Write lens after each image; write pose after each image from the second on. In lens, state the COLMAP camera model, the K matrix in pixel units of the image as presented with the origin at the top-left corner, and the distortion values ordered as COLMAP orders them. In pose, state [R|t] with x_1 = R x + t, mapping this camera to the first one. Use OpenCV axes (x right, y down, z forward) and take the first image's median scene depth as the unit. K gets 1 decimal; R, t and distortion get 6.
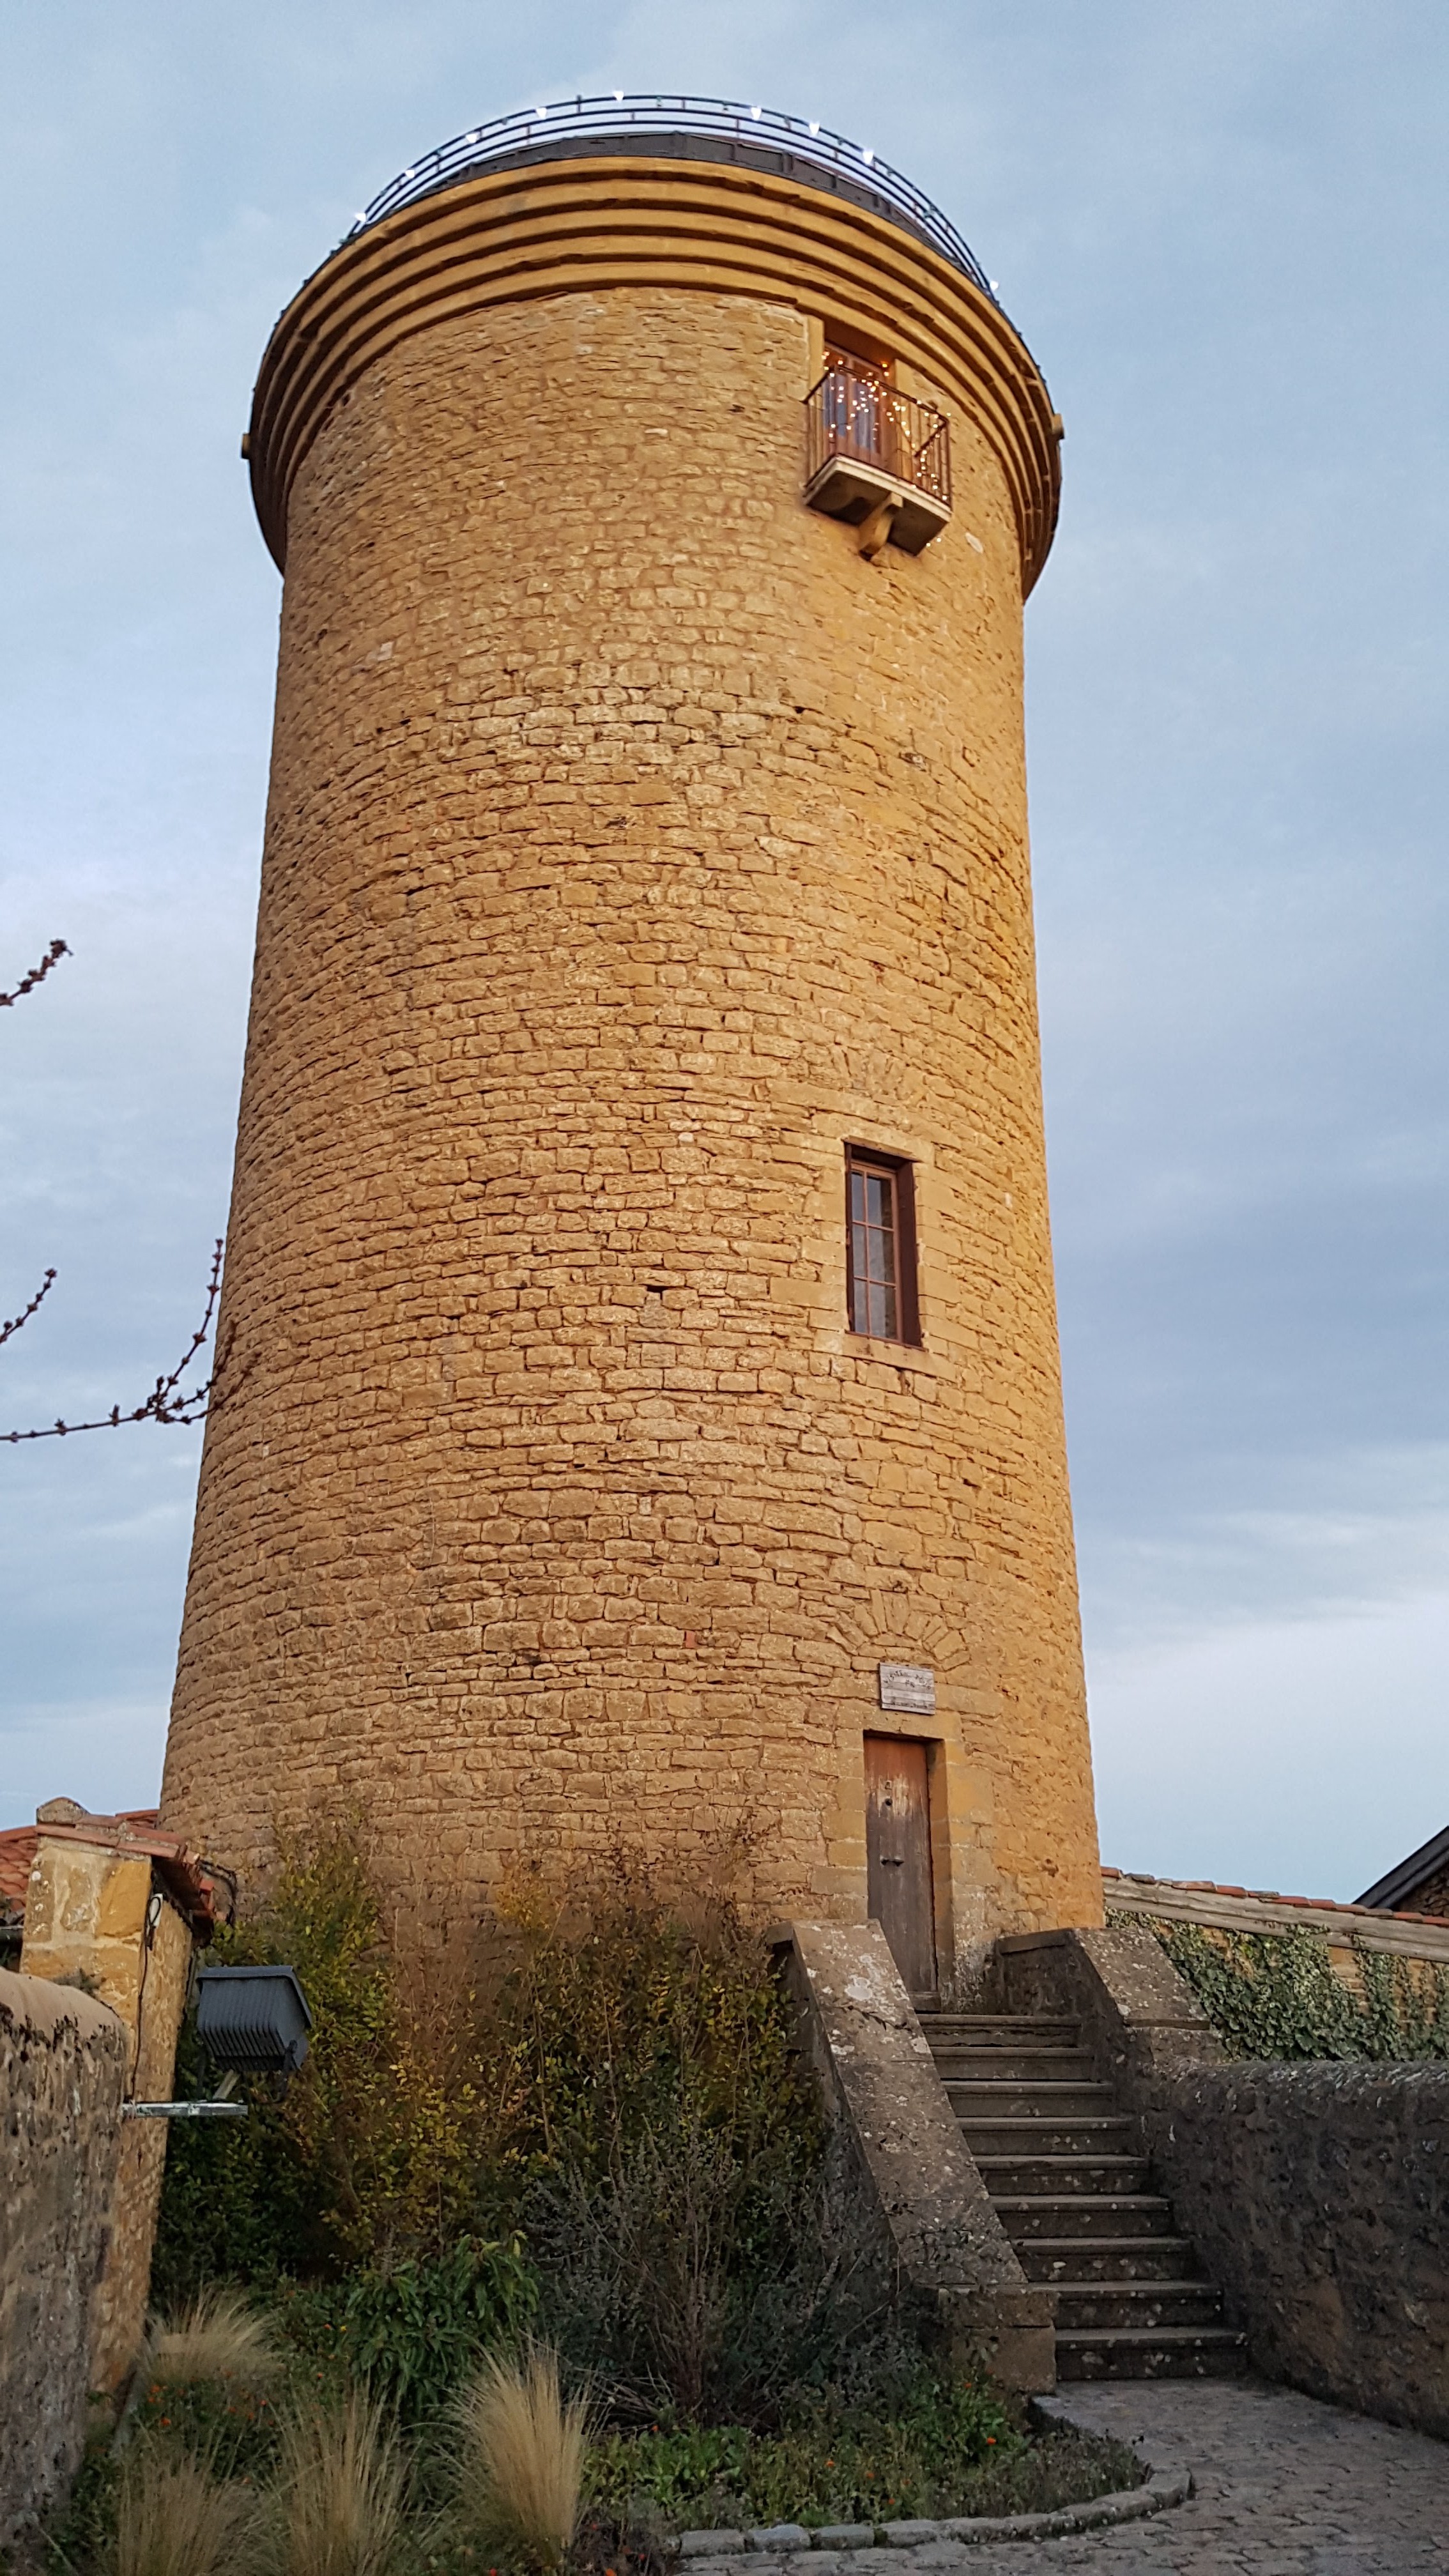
lens RADIAL K [[2040.8, 0, 660.7], [0, 2040.8, 1282.7], [0, 0, 1]] dist [0.265971, -0.005504]
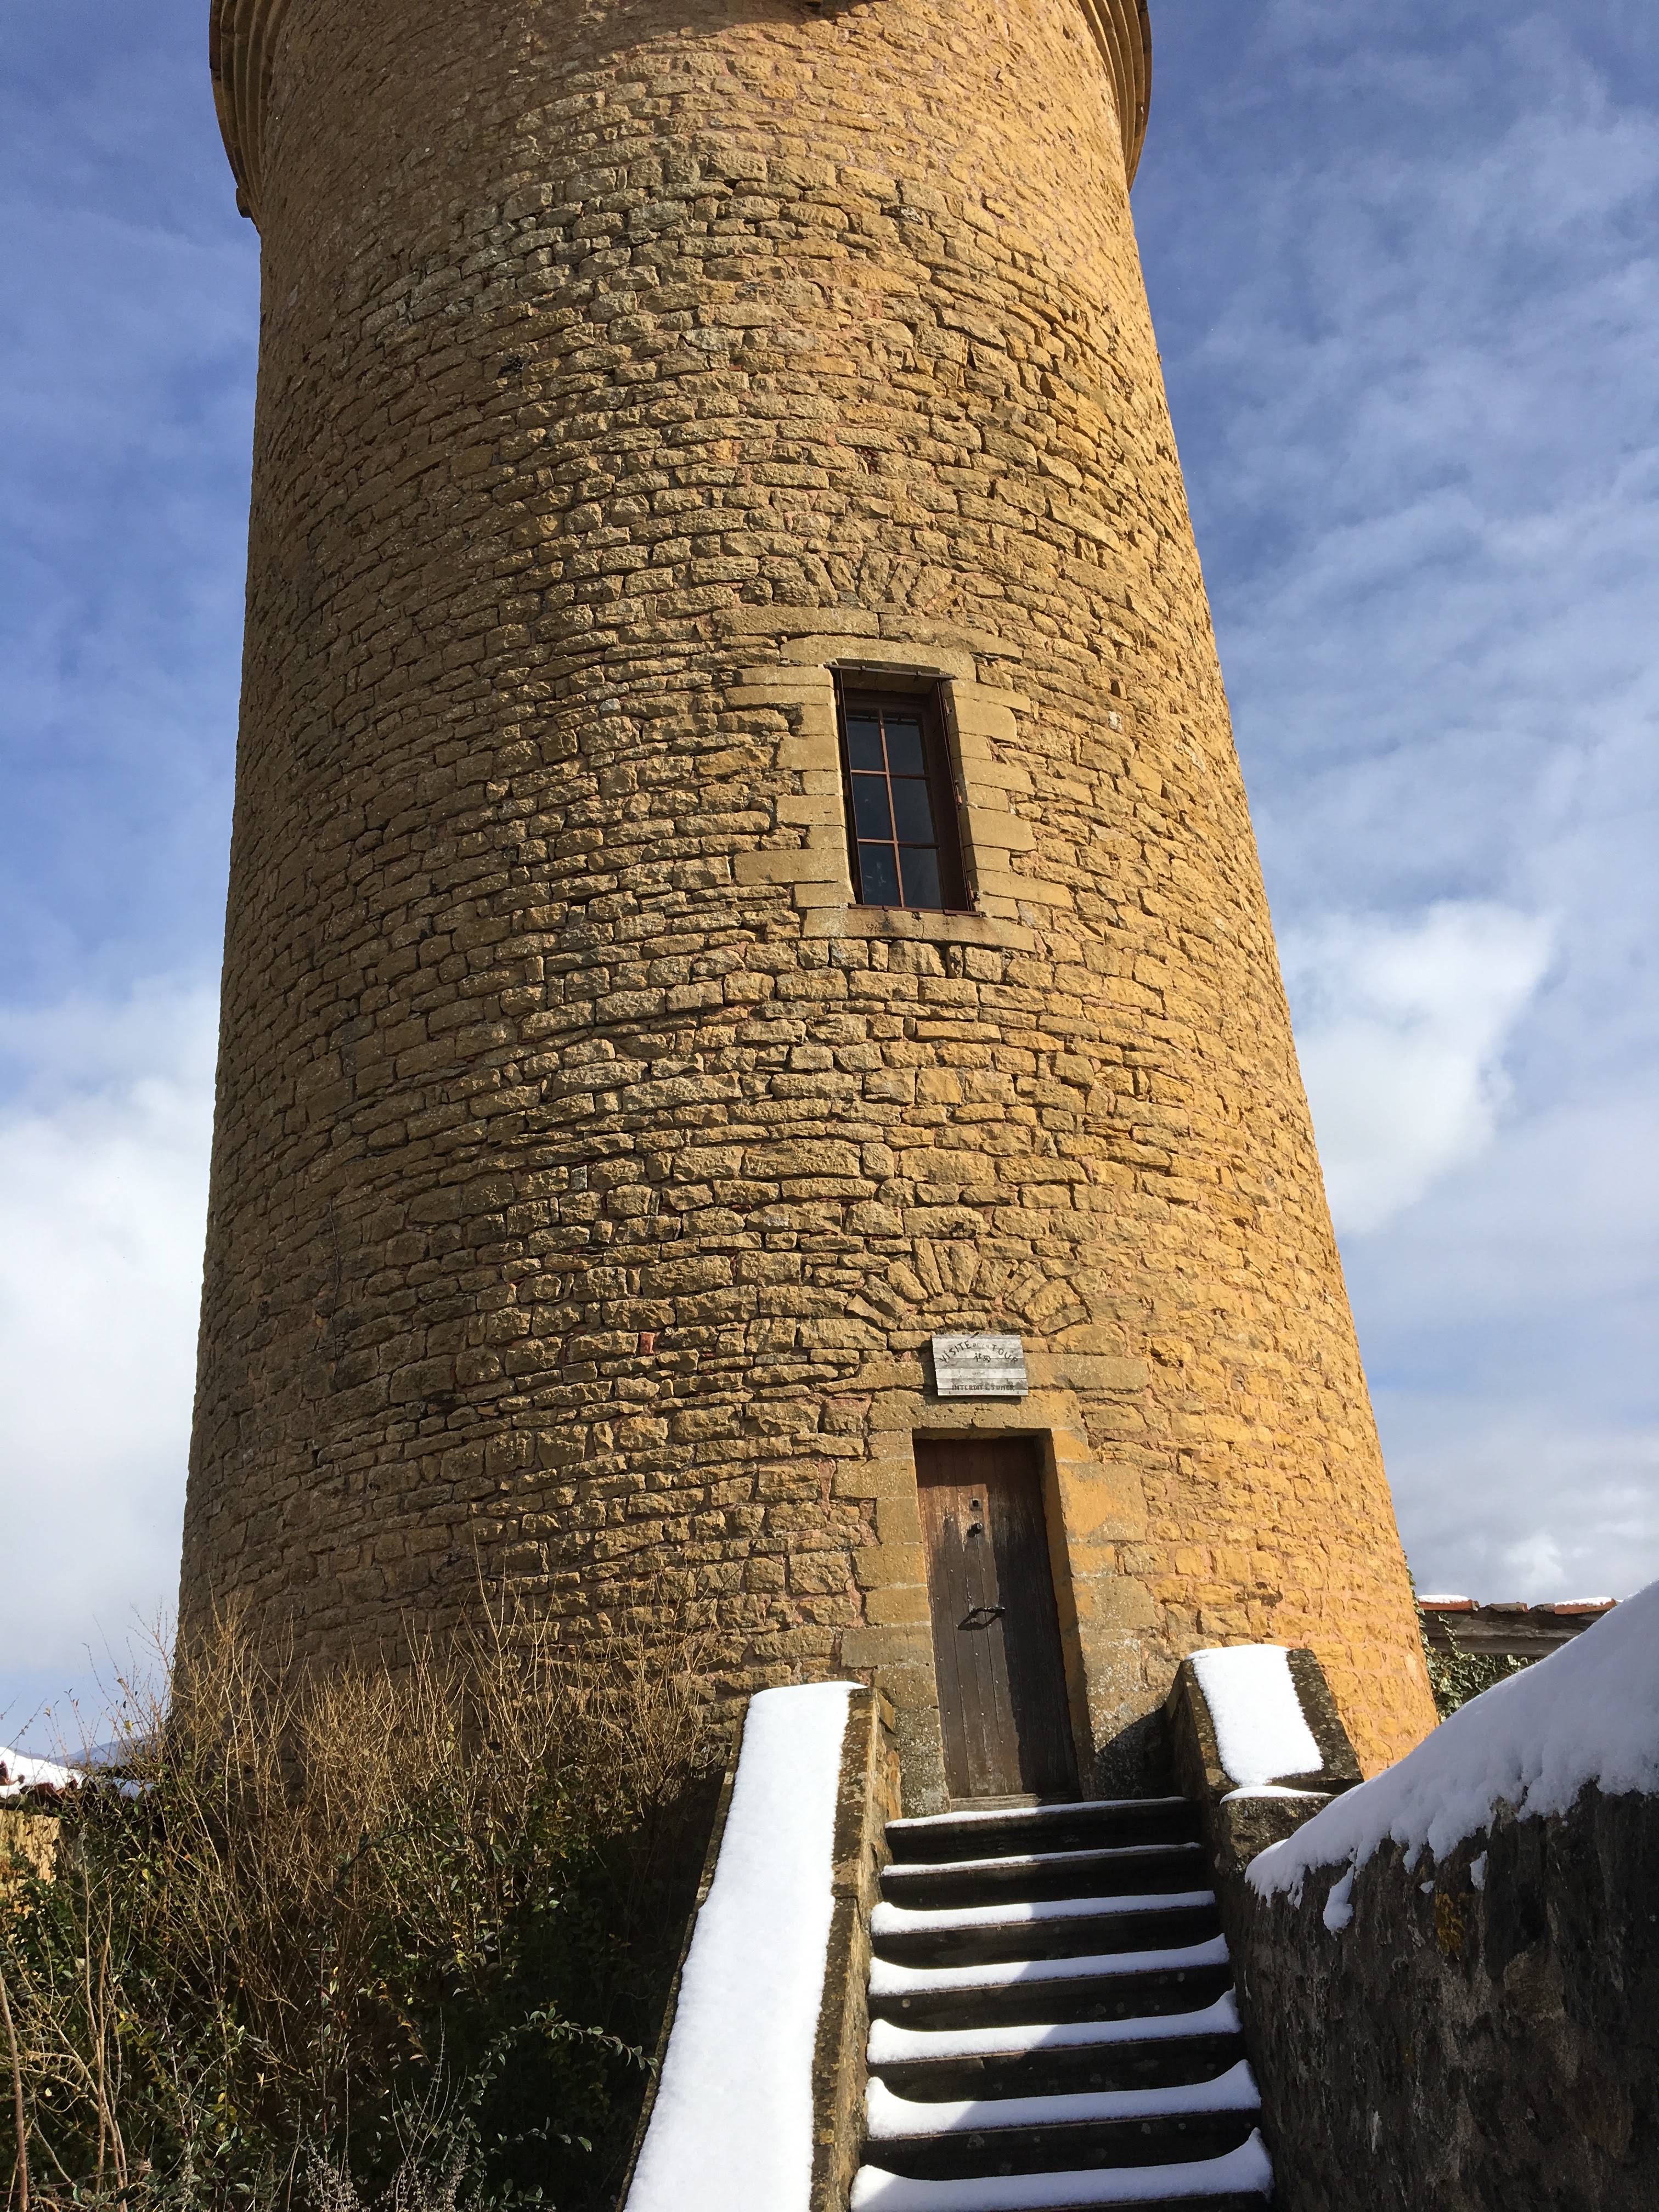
lens RADIAL K [[1781.1, 0, 829.9], [0, 1781.1, 1169.1], [0, 0, 1]] dist [0.111449, -0.112258]
pose [[0.946733, -0.192075, -0.258463, 0.224950], [0.180278, 0.981205, -0.068828, 0.154601], [0.266826, 0.018567, 0.963566, 0.388111]]
